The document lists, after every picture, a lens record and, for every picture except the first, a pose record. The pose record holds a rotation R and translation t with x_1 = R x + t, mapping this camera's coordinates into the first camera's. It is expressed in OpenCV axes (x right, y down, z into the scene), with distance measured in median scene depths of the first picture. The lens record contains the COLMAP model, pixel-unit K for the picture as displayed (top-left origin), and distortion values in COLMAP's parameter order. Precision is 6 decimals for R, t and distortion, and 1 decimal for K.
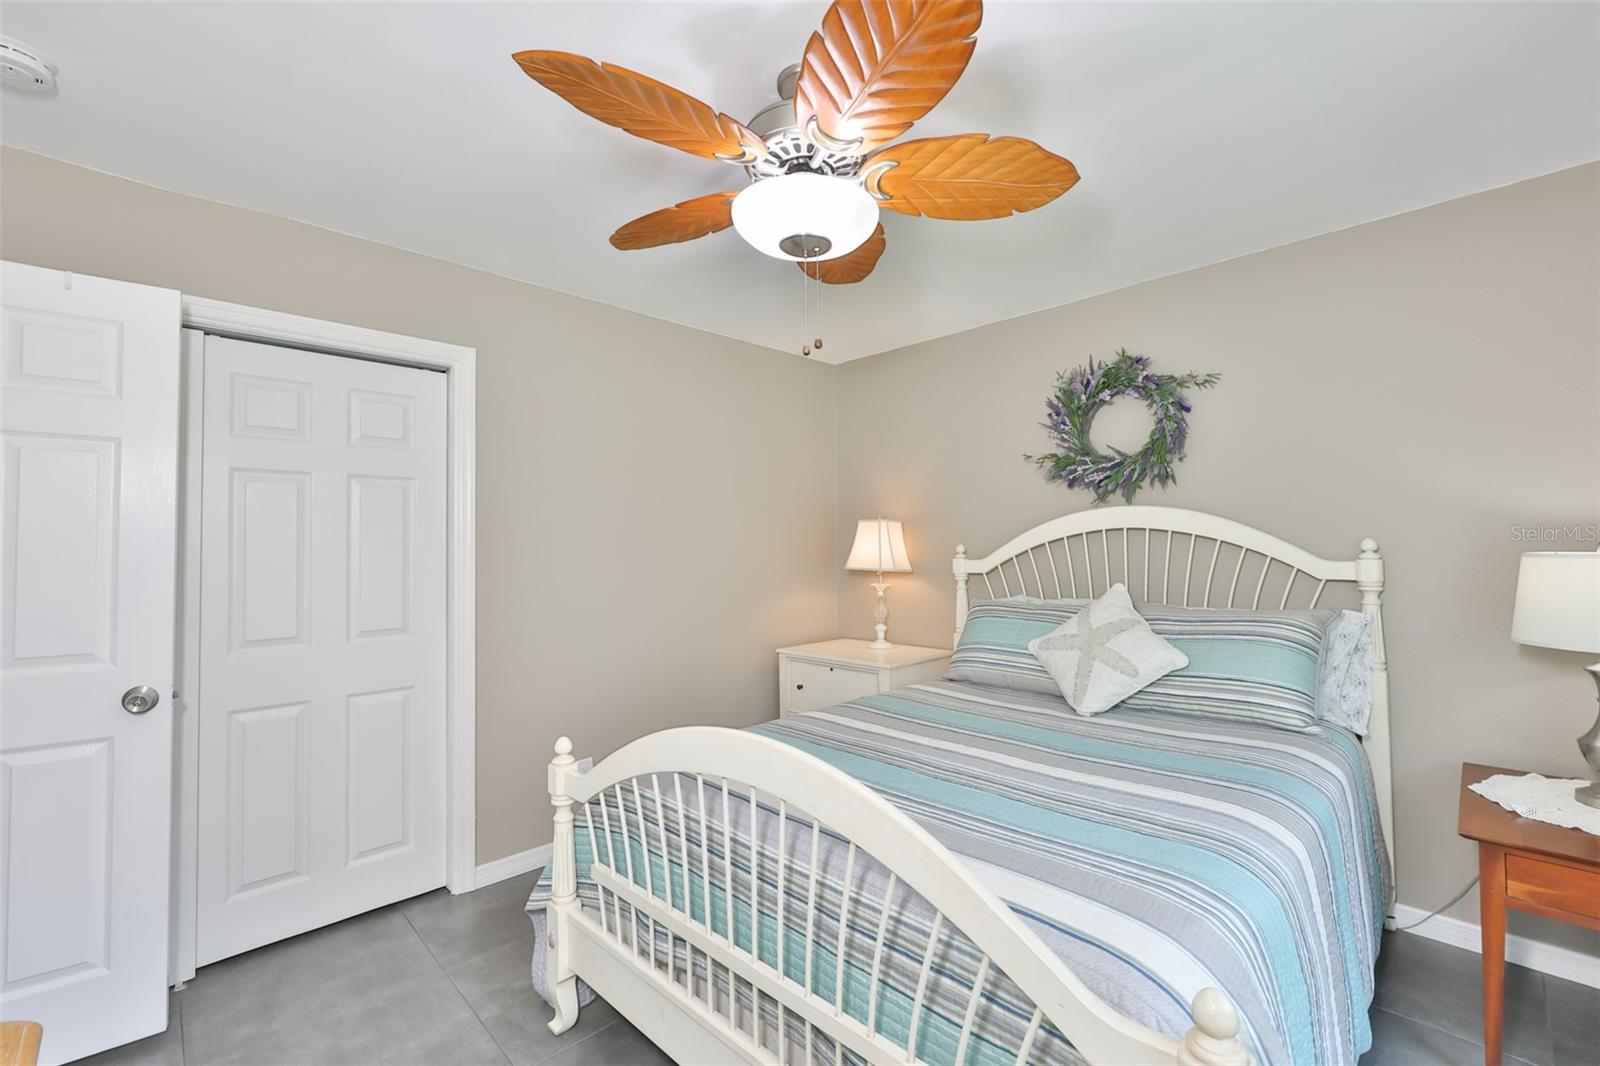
lens RADIAL K [[670.2, 0, 754.8], [0, 670.2, 527.8], [0, 0, 1]] dist [0.001686, 0.000250]
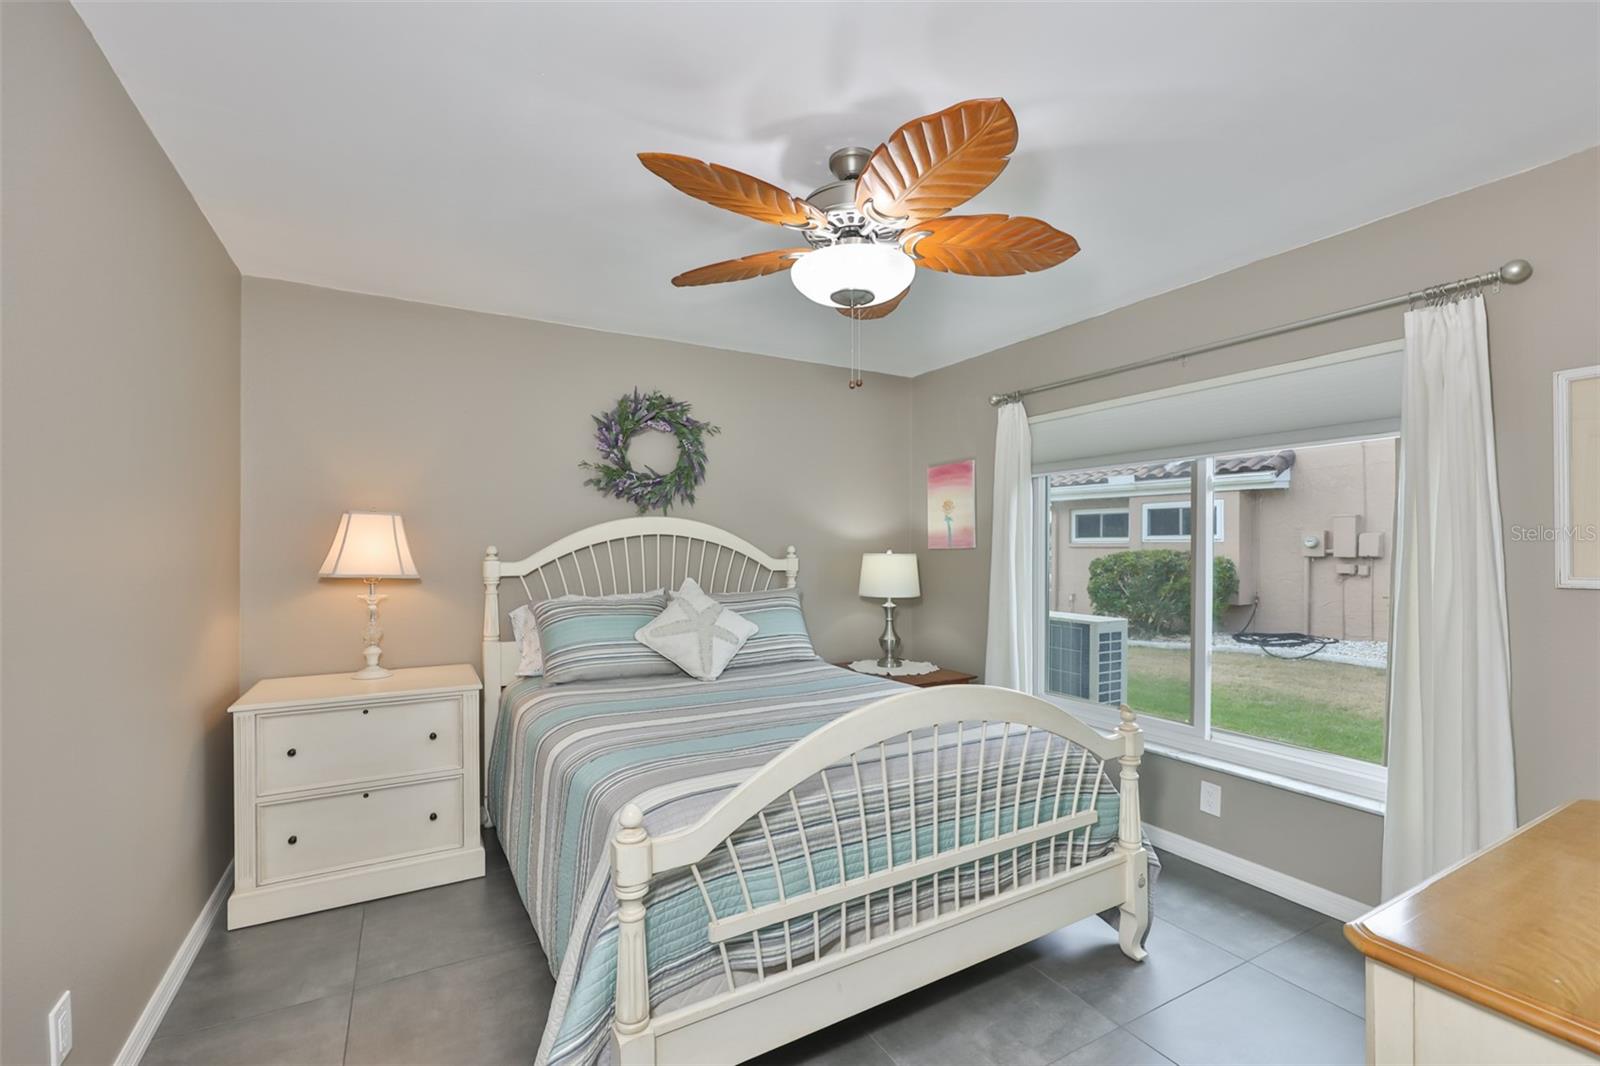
lens RADIAL K [[687.0, 0, 812.3], [0, 687.0, 548.3], [0, 0, 1]] dist [-0.003250, -0.000456]
pose [[0.237376, 0.007361, 0.971390, -0.600252], [-0.034036, 0.999420, 0.000744, 0.014676], [-0.970821, -0.033239, 0.237489, 0.408018]]
